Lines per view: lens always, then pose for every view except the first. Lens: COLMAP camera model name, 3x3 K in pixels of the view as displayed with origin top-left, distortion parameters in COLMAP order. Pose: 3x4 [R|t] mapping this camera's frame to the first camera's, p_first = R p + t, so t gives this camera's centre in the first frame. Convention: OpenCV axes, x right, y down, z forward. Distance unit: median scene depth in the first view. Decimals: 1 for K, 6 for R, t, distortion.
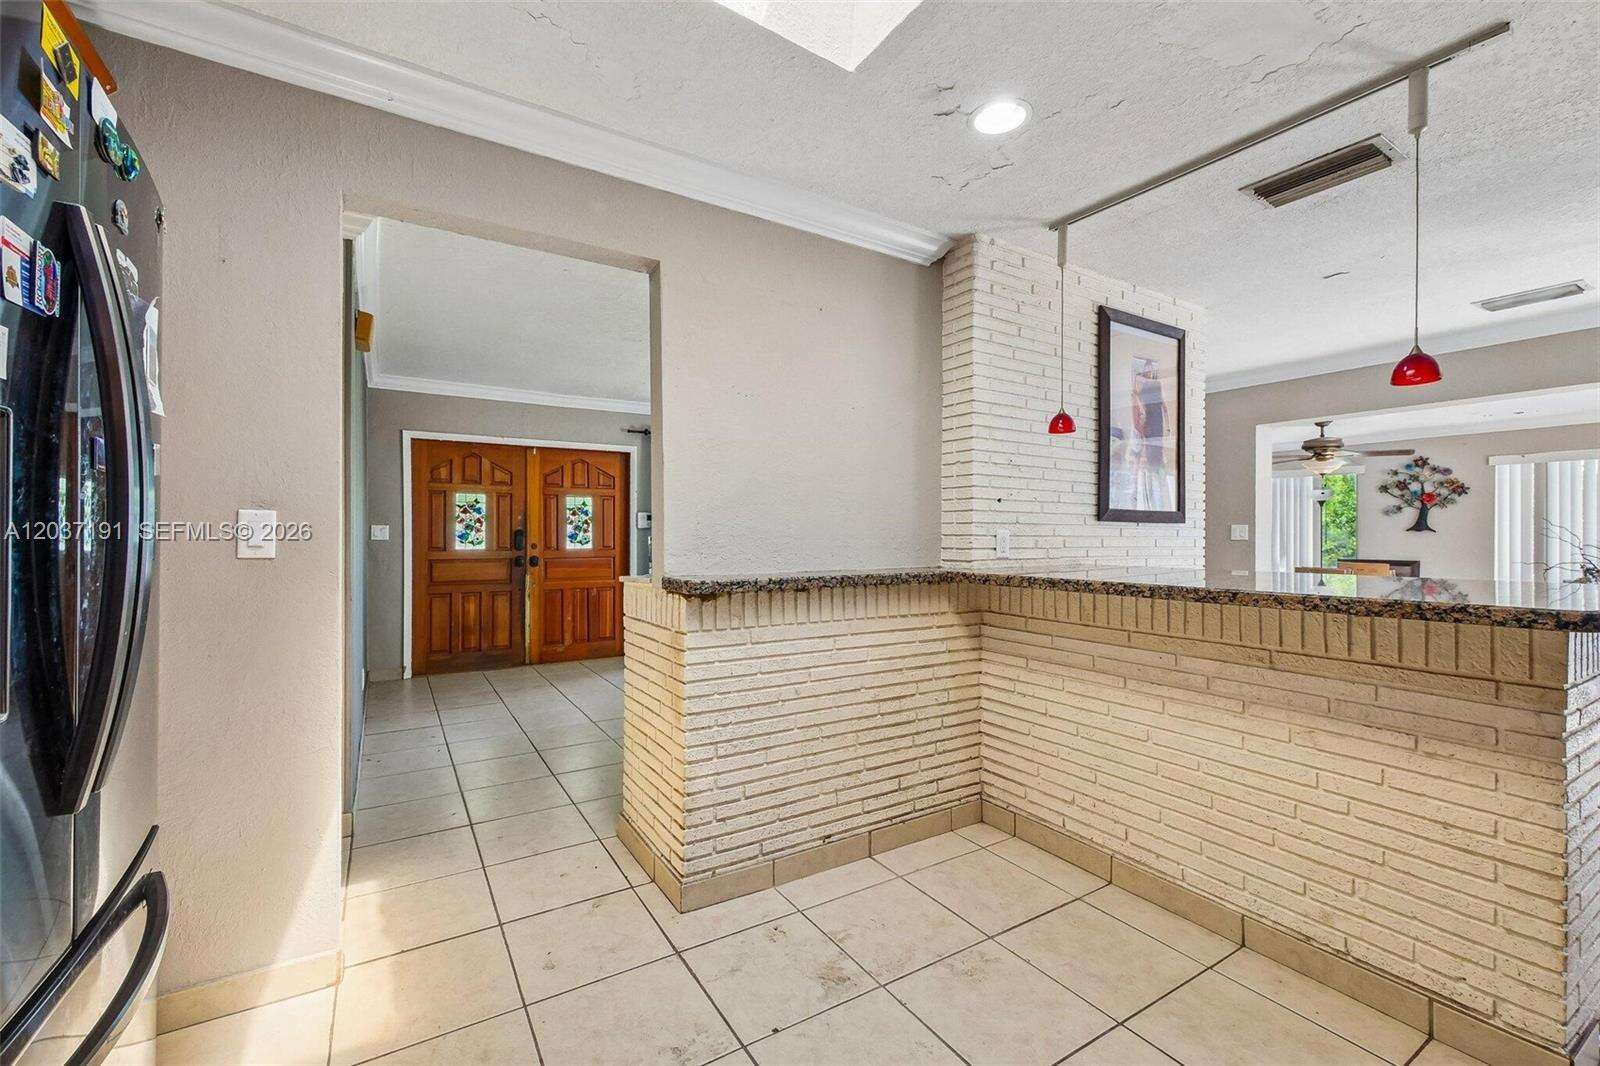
lens RADIAL K [[670.0, 0, 794.1], [0, 670.0, 535.7], [0, 0, 1]] dist [0.001587, -0.000831]
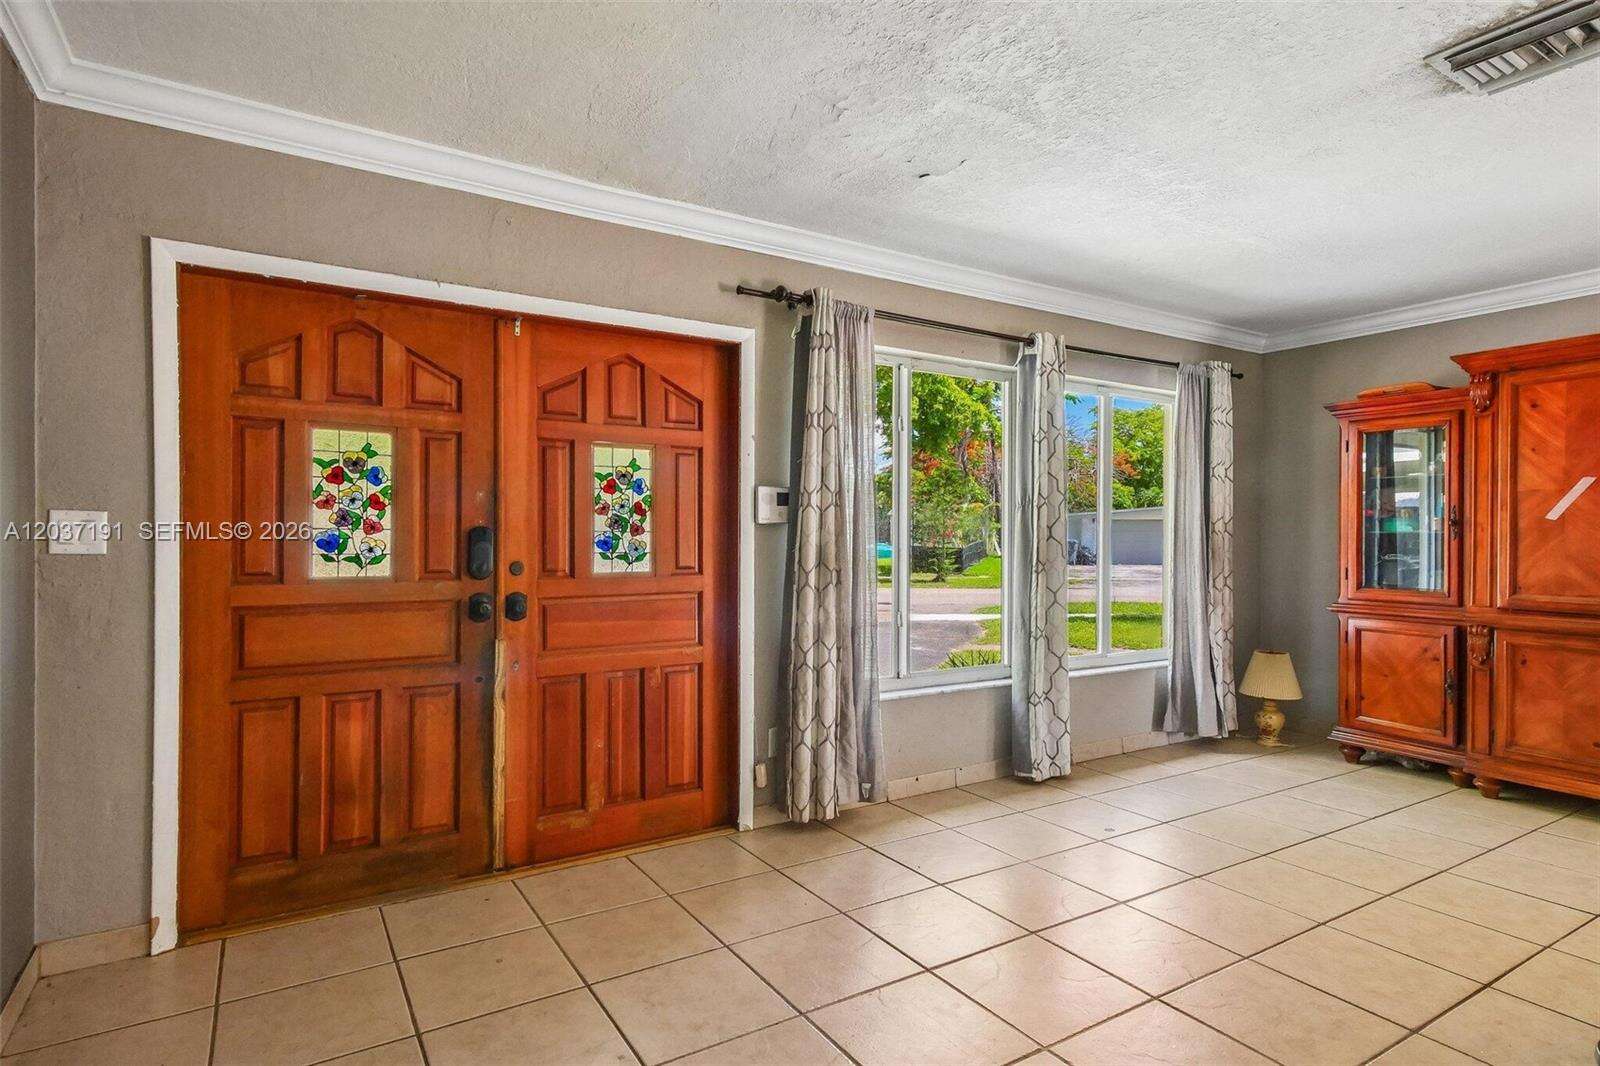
lens RADIAL K [[846.5, 0, 797.9], [0, 846.5, 536.5], [0, 0, 1]] dist [0.008294, 0.000111]
pose [[0.999937, 0.002597, 0.010898, -0.236925], [-0.002574, 0.999994, -0.002134, -0.002514], [-0.010904, 0.002106, 0.999938, 0.519435]]
